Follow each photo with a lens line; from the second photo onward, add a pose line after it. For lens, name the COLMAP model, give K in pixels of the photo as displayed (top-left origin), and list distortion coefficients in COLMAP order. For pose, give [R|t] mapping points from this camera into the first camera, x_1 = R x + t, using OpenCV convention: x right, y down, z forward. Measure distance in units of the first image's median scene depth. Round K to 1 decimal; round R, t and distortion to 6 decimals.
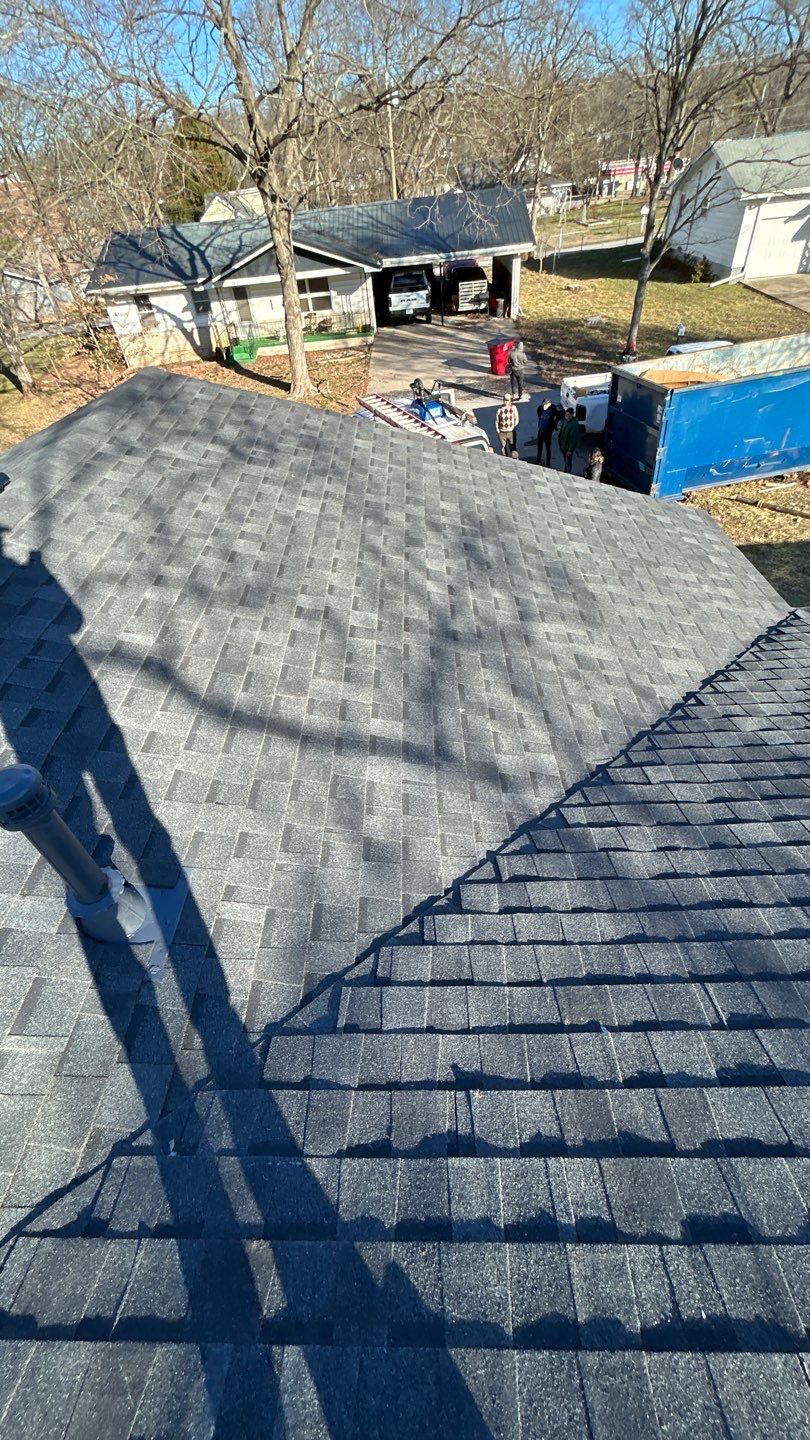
lens RADIAL K [[590.1, 0, 404.6], [0, 590.1, 717.0], [0, 0, 1]] dist [0.002135, 0.000591]
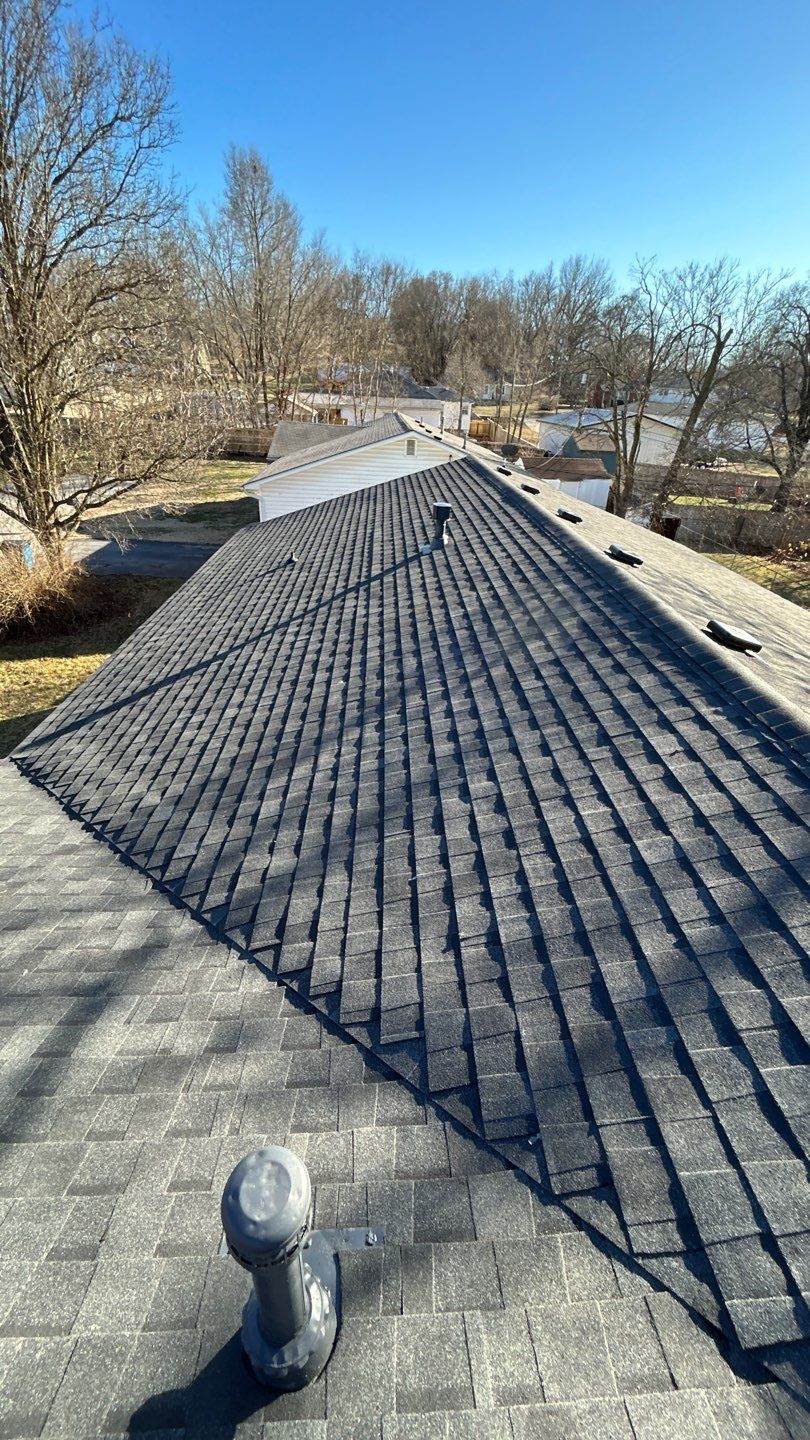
lens RADIAL K [[590.1, 0, 404.3], [0, 590.1, 722.2], [0, 0, 1]] dist [0.002135, 0.000591]
pose [[-0.044096, -0.415632, 0.908463, -0.871157], [0.653963, 0.675436, 0.340763, -0.302023], [-0.755240, 0.609128, 0.242024, 0.334209]]
